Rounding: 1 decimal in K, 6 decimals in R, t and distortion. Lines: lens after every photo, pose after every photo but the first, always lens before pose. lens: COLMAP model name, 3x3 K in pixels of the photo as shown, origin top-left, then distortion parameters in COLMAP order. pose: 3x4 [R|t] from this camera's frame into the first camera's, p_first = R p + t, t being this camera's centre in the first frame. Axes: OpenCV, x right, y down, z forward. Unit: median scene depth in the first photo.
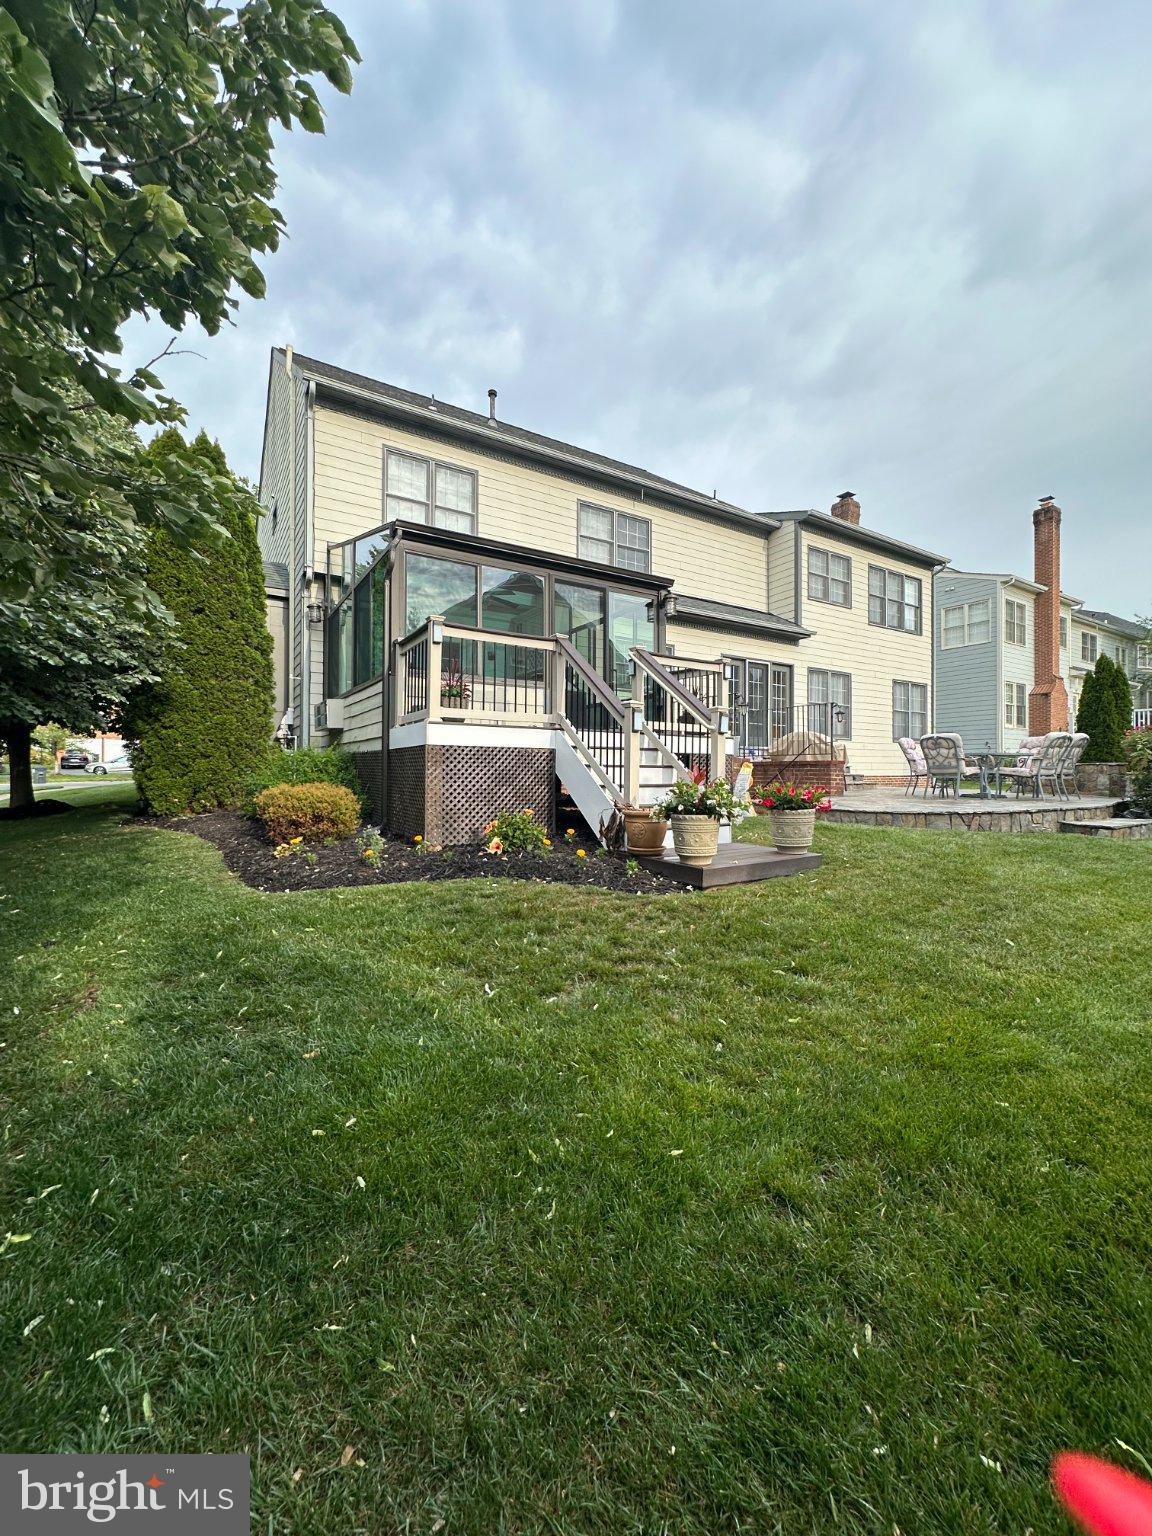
lens RADIAL K [[623.0, 0, 576.0], [0, 623.0, 768.0], [0, 0, 1]] dist [0.010357, 0.000153]
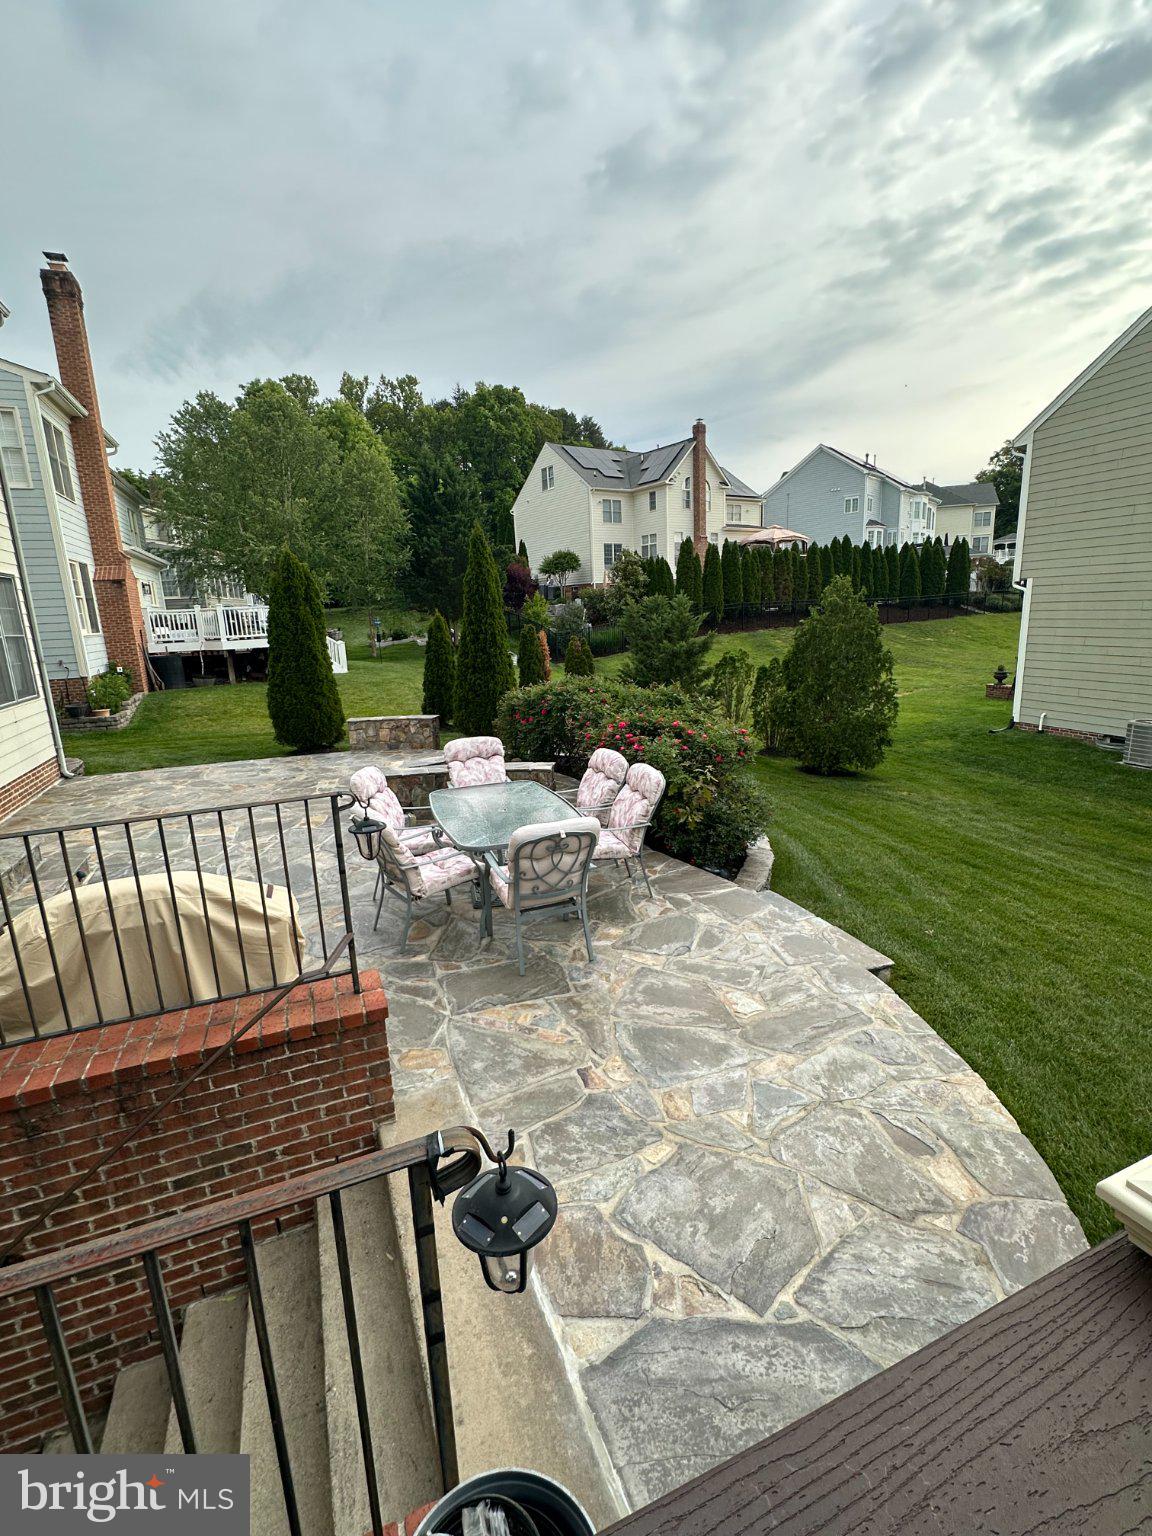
lens RADIAL K [[705.3, 0, 576.0], [0, 705.3, 768.0], [0, 0, 1]] dist [-0.001708, 0.000284]
pose [[0.188307, -0.226853, 0.955551, 0.097026], [0.034093, 0.973881, 0.224486, -0.112296], [-0.981518, -0.009695, 0.191123, 0.539462]]
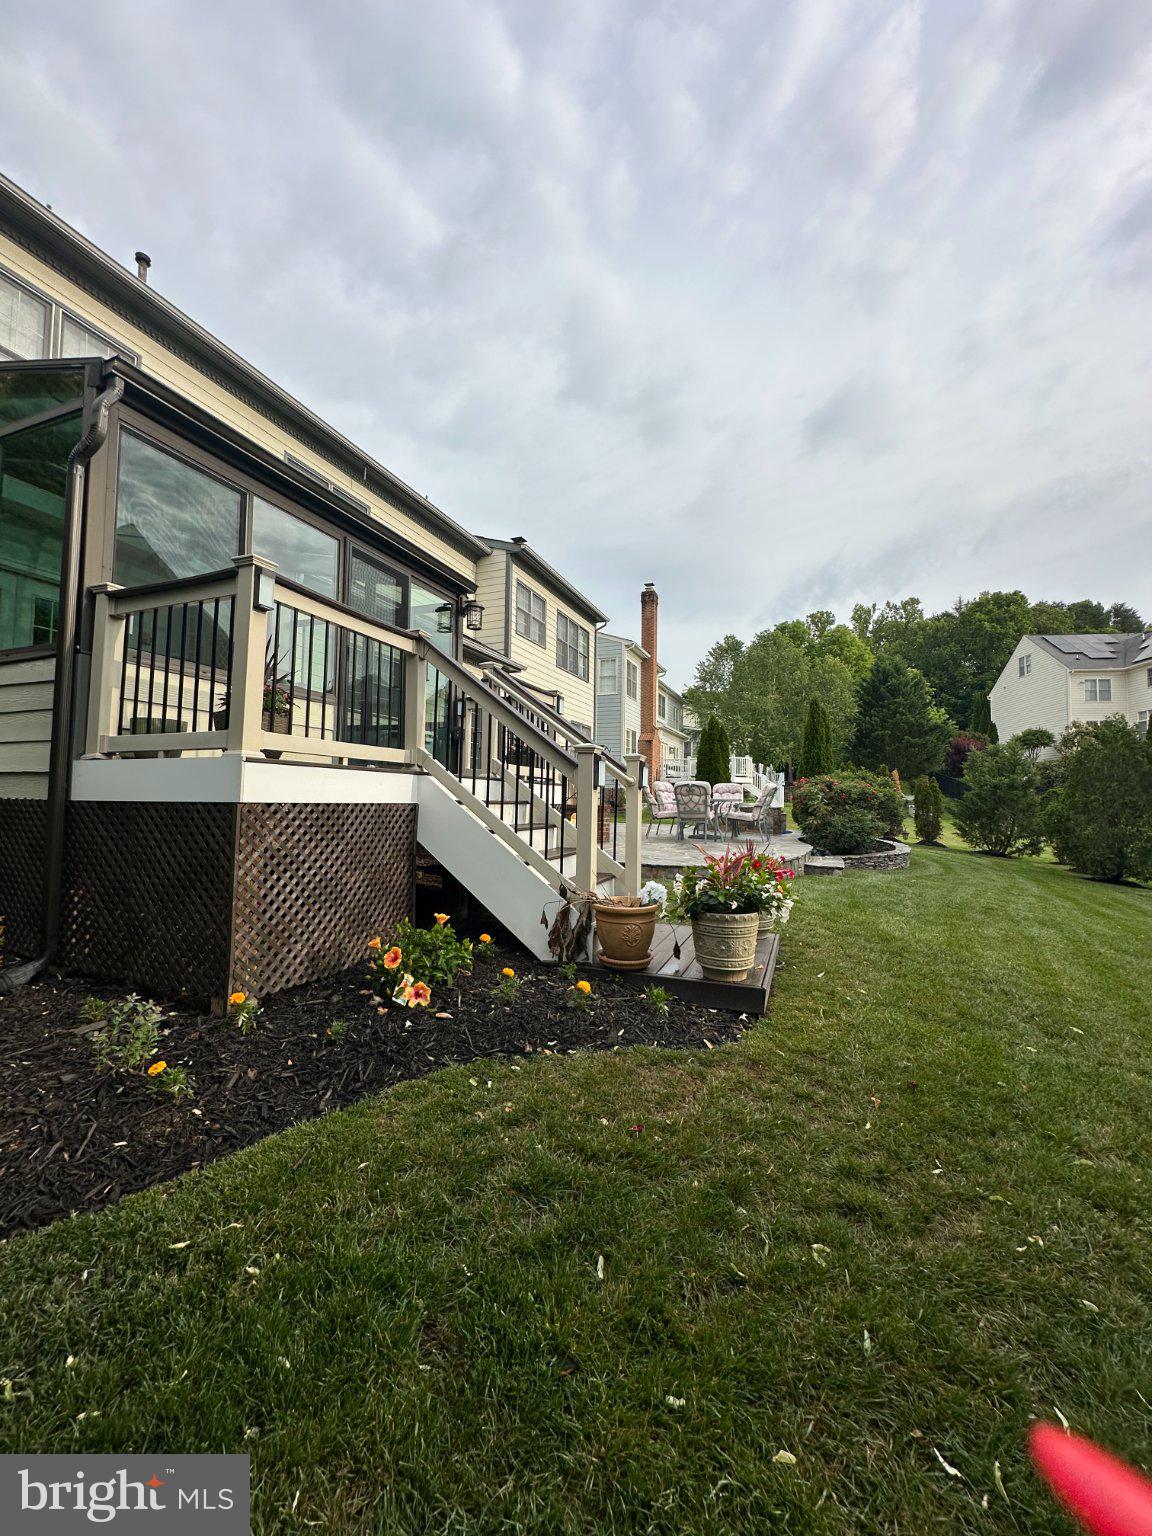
lens RADIAL K [[617.5, 0, 576.0], [0, 617.5, 768.0], [0, 0, 1]] dist [-0.000685, 0.000192]
pose [[0.805927, 0.036751, 0.590873, -0.119991], [-0.015043, 0.999020, -0.041619, -0.018532], [-0.591824, 0.024653, 0.805690, 0.163681]]
